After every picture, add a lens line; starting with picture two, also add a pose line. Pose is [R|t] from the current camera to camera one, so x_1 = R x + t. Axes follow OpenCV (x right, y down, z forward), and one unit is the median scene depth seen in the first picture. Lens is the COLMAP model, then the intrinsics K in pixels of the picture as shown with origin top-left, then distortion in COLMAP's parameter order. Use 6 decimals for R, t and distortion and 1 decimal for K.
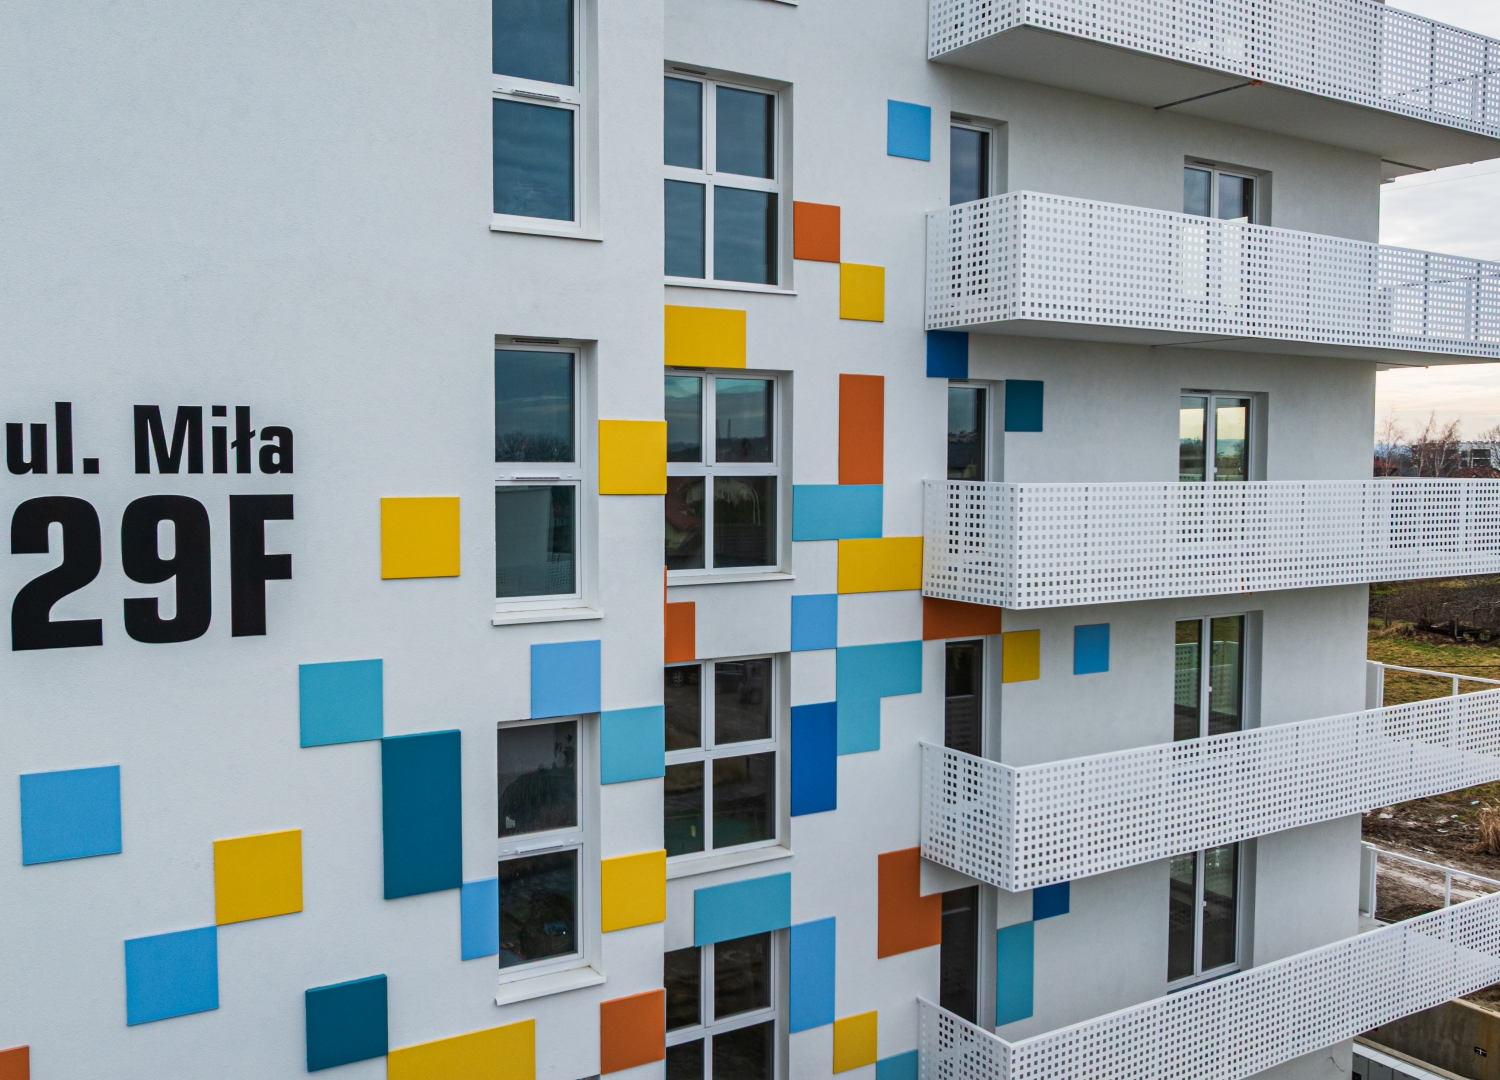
lens RADIAL K [[1345.8, 0, 749.1], [0, 1345.8, 541.3], [0, 0, 1]] dist [-0.001772, -0.054258]
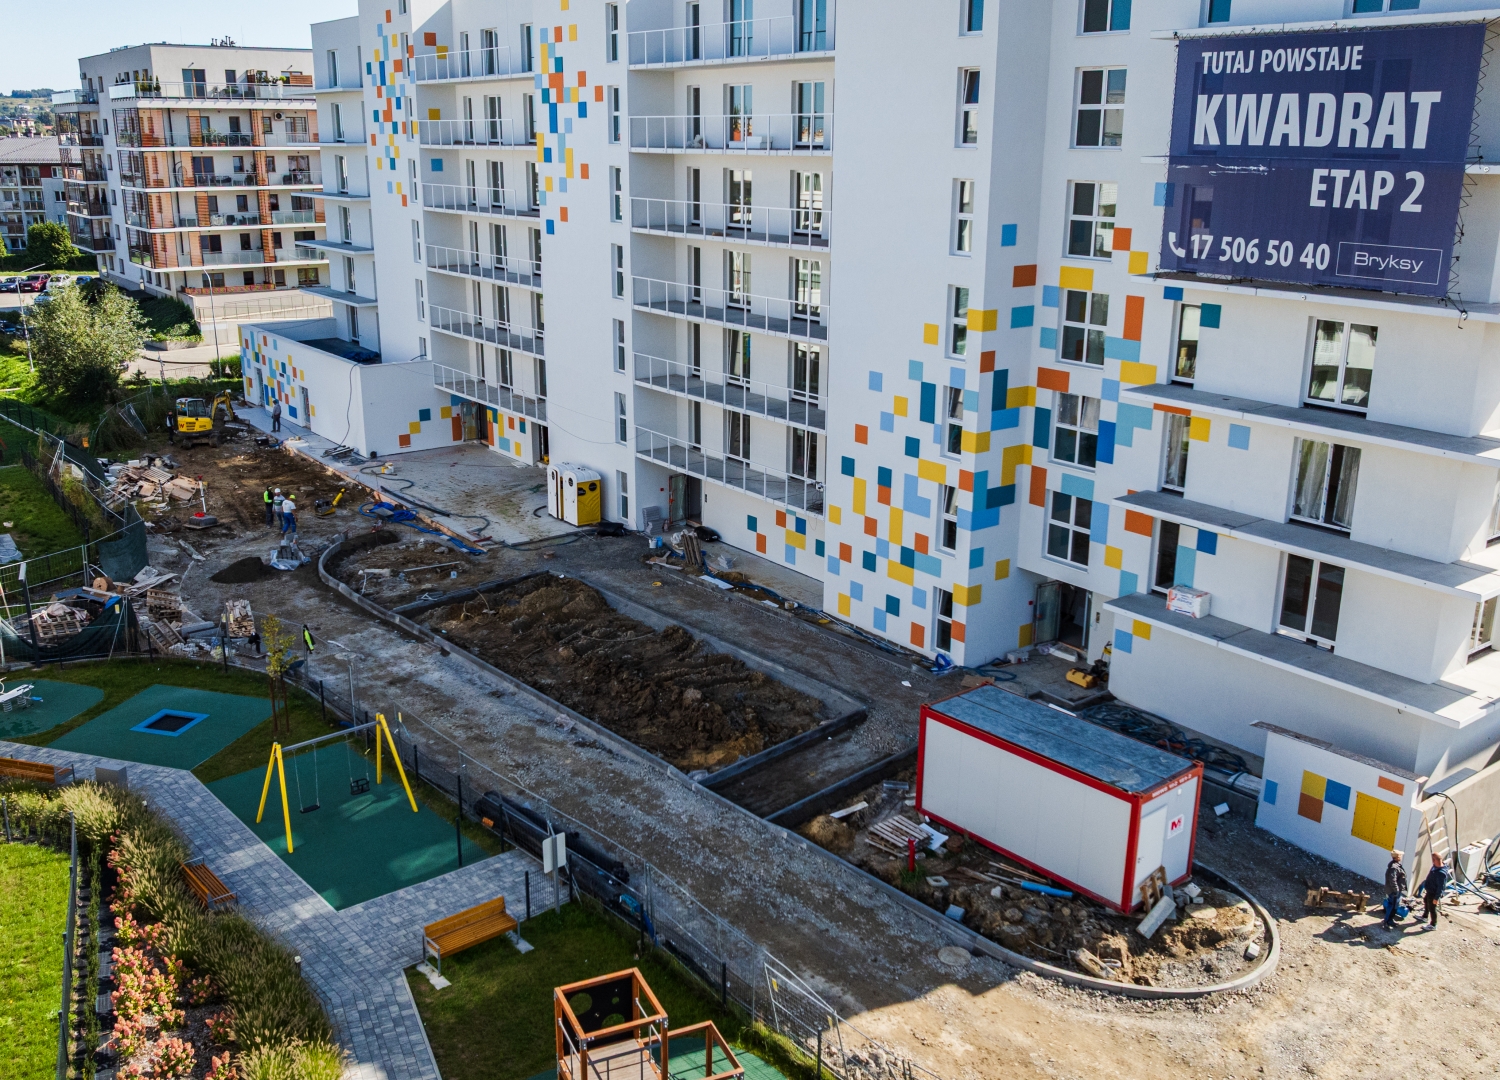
lens RADIAL K [[1345.8, 0, 750.4], [0, 1345.8, 546.2], [0, 0, 1]] dist [-0.001772, -0.054258]
pose [[0.081213, 0.285319, -0.954986, 2.632370], [-0.064952, 0.957629, 0.280585, -0.344124], [0.994578, 0.039241, 0.096303, 0.068933]]
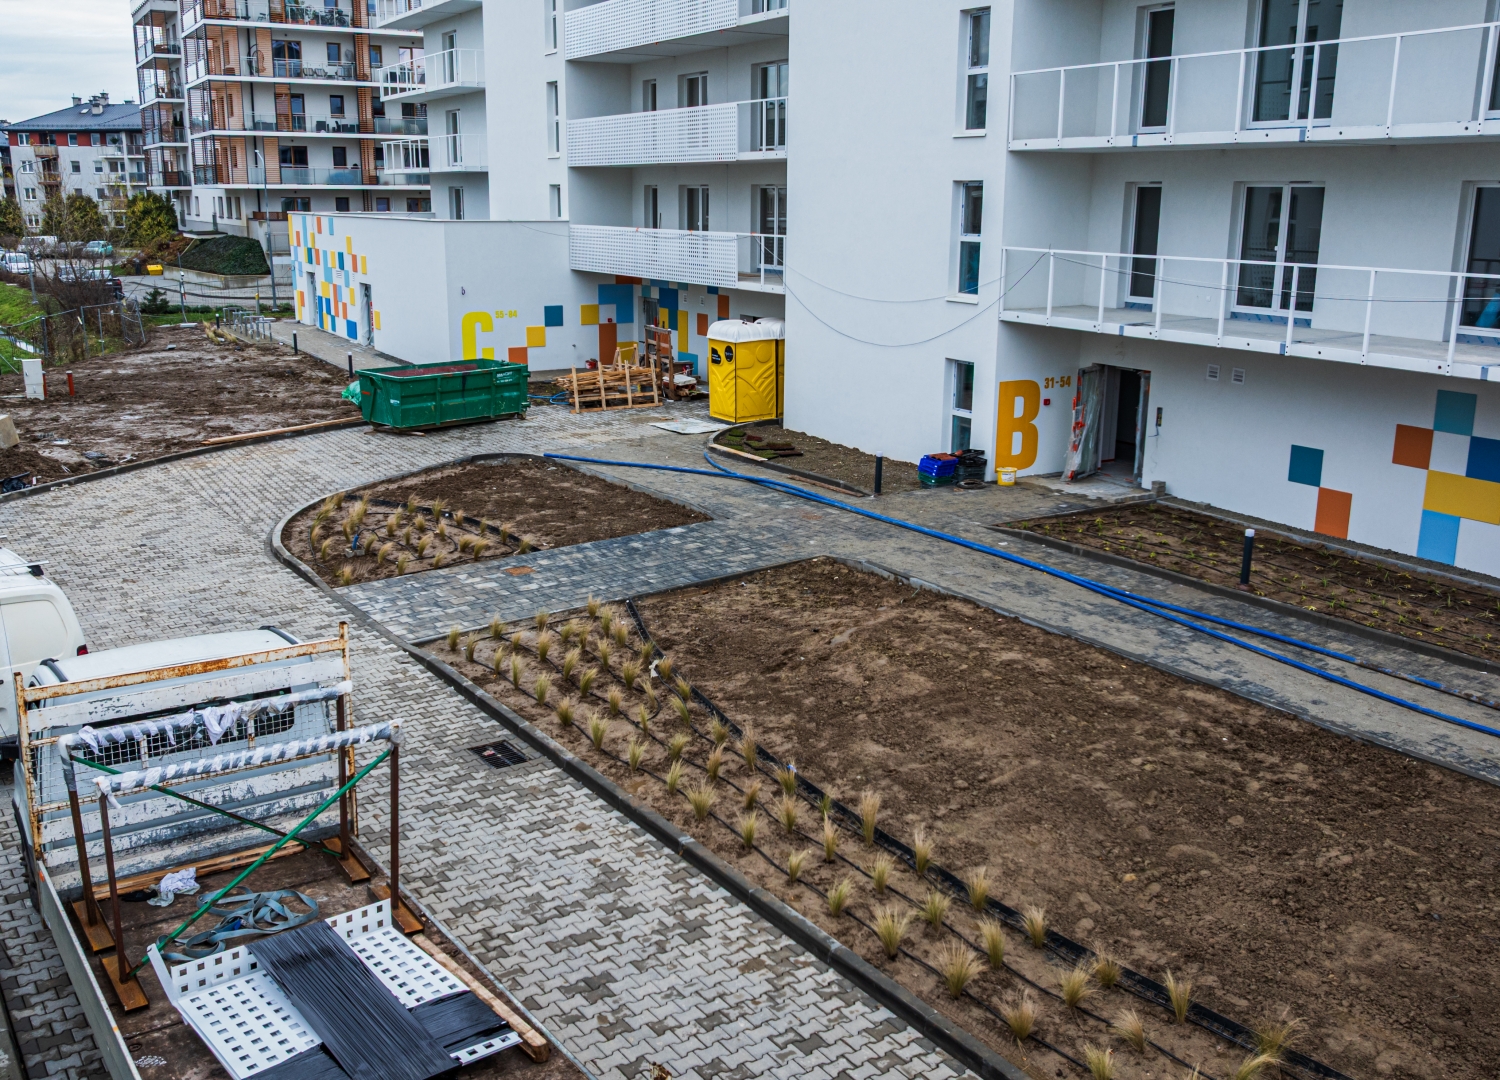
lens RADIAL K [[1345.8, 0, 750.2], [0, 1345.8, 539.6], [0, 0, 1]] dist [-0.001772, -0.054258]
pose [[-0.027549, 0.241399, -0.970035, 0.564913], [-0.067252, 0.967757, 0.242742, 0.397824], [0.997356, 0.071924, -0.010426, -0.181444]]
